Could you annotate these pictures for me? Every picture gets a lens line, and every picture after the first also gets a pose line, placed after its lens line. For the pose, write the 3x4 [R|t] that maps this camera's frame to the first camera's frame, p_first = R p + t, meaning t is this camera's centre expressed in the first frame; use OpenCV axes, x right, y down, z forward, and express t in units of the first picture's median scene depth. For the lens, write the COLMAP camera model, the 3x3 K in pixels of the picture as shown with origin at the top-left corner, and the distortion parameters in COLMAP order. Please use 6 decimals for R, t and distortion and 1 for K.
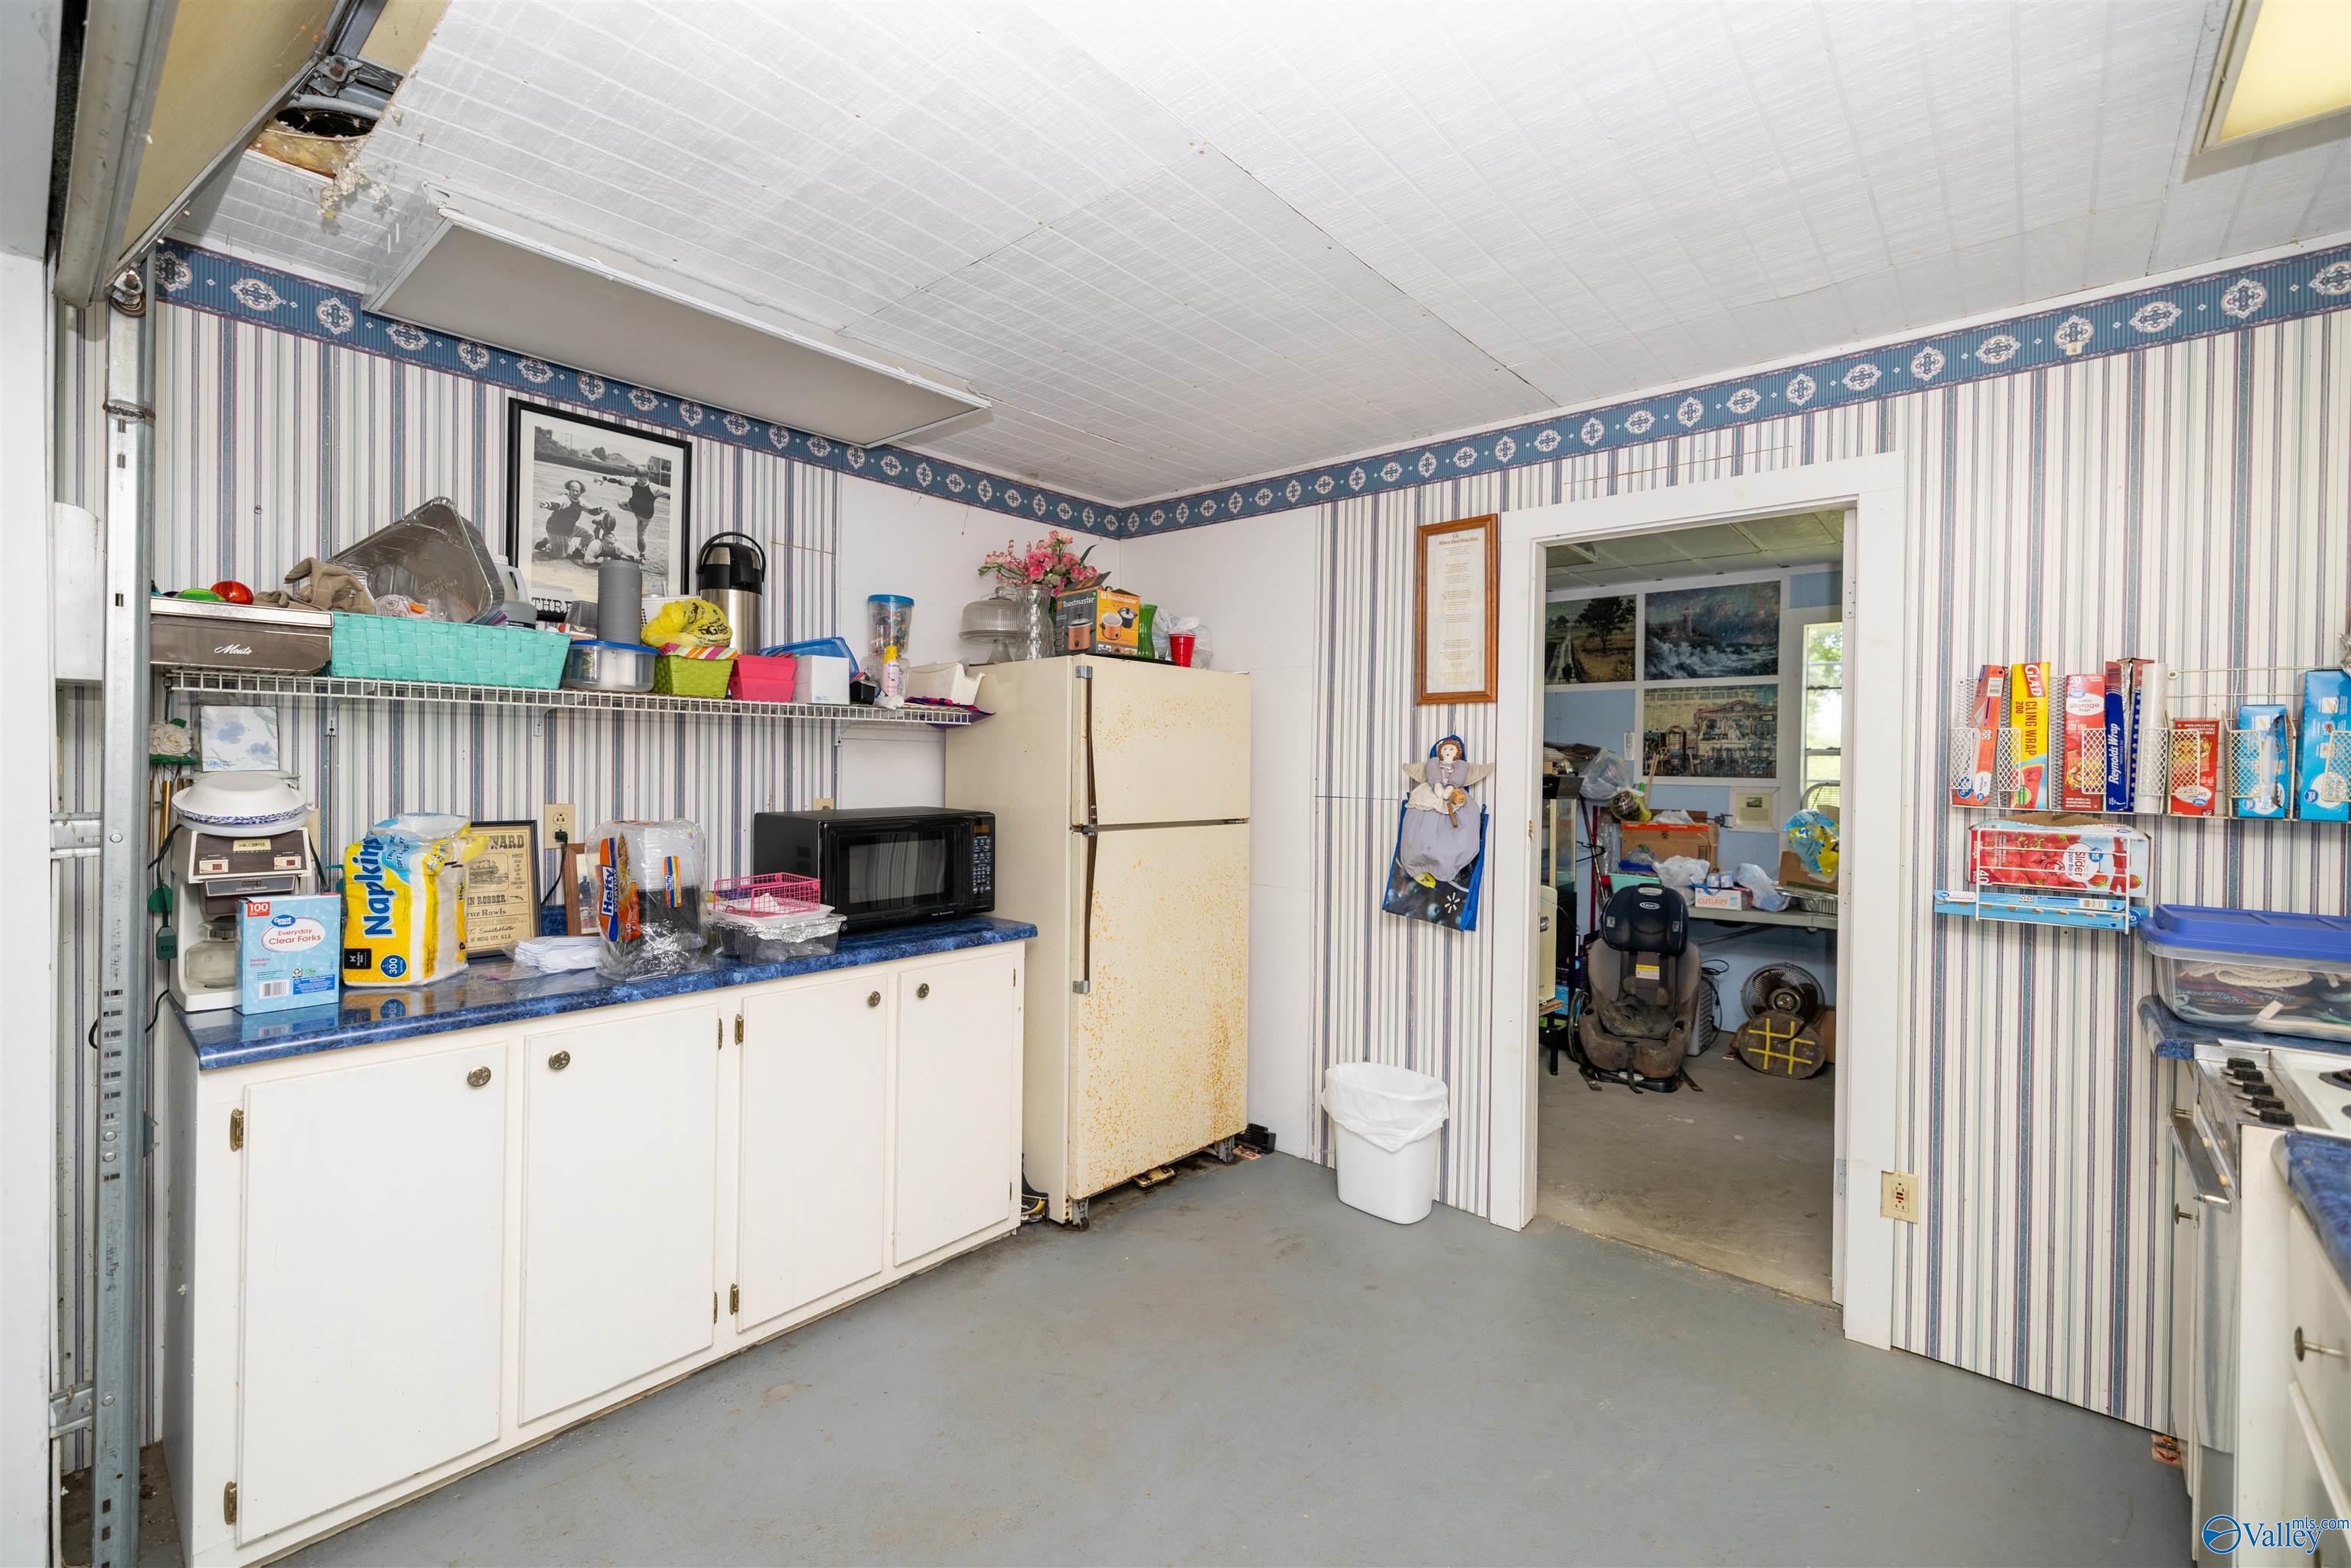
lens RADIAL K [[981.2, 0, 1173.5], [0, 981.2, 769.8], [0, 0, 1]] dist [-0.001642, 0.000242]
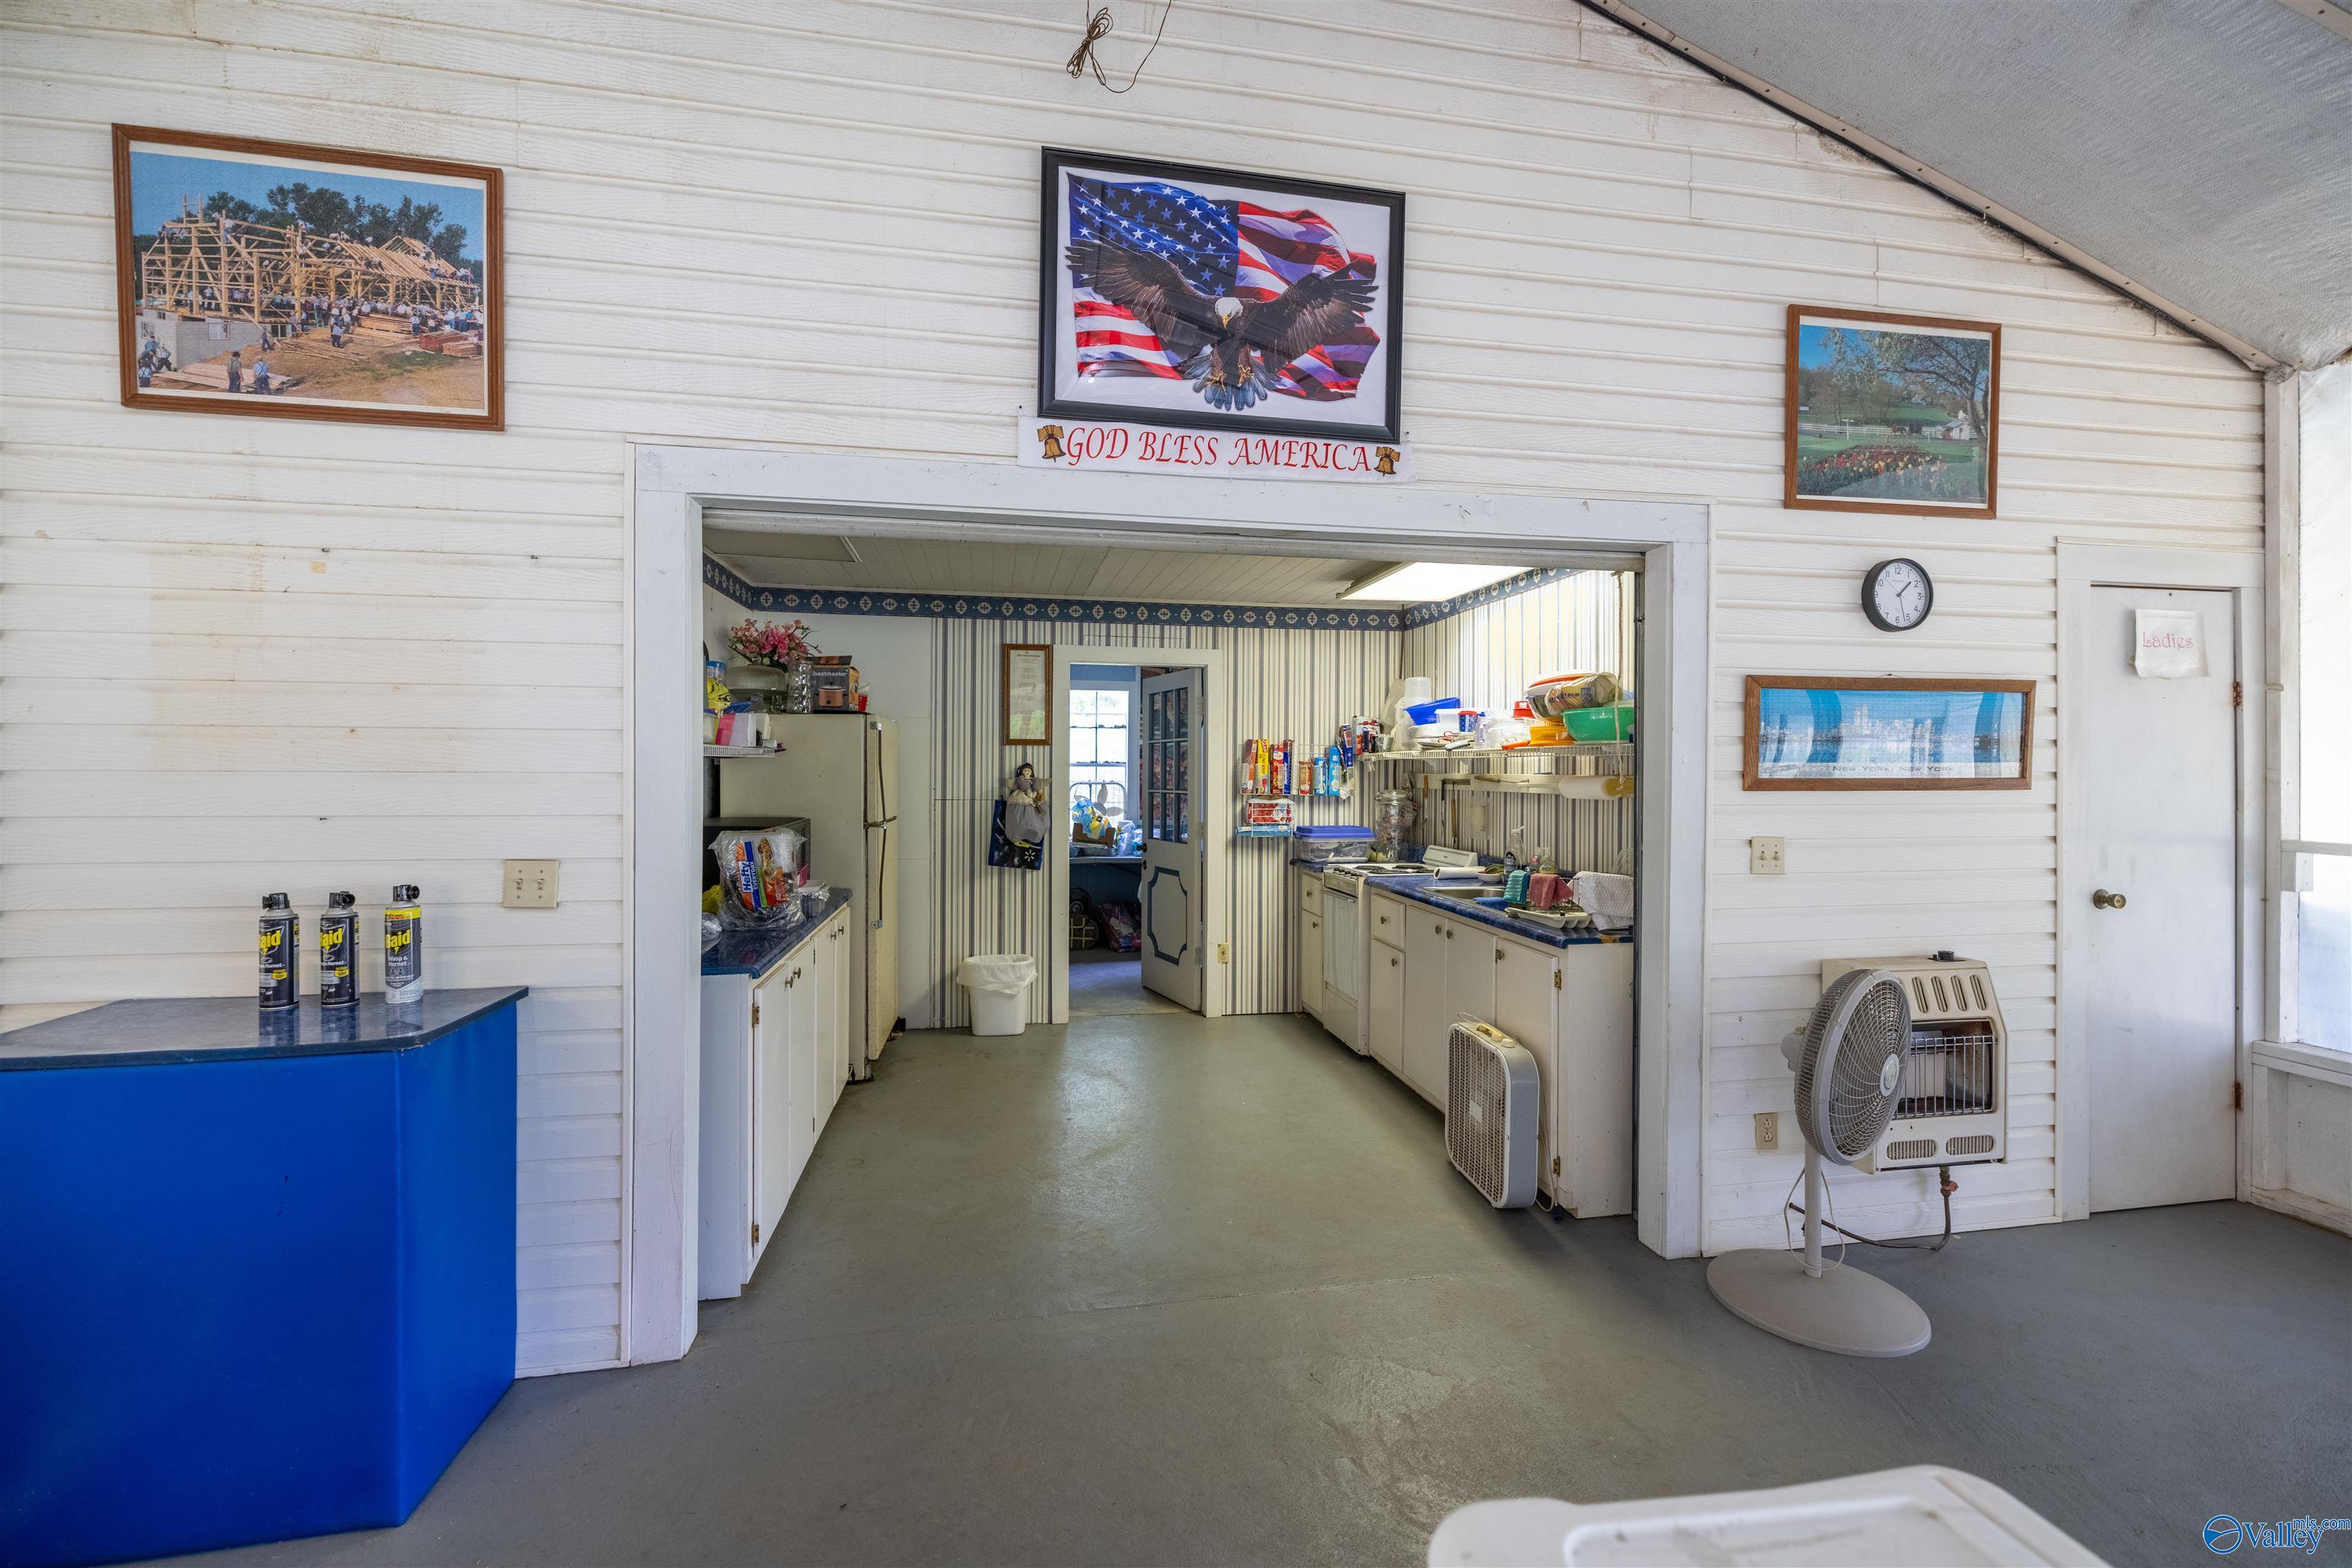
lens RADIAL K [[981.7, 0, 1174.0], [0, 981.7, 769.8], [0, 0, 1]] dist [-0.001642, 0.000242]
pose [[0.628109, -0.010365, 0.778056, -1.008330], [0.009202, 0.999940, 0.005892, -0.033031], [-0.778071, 0.003458, 0.628167, -0.363754]]
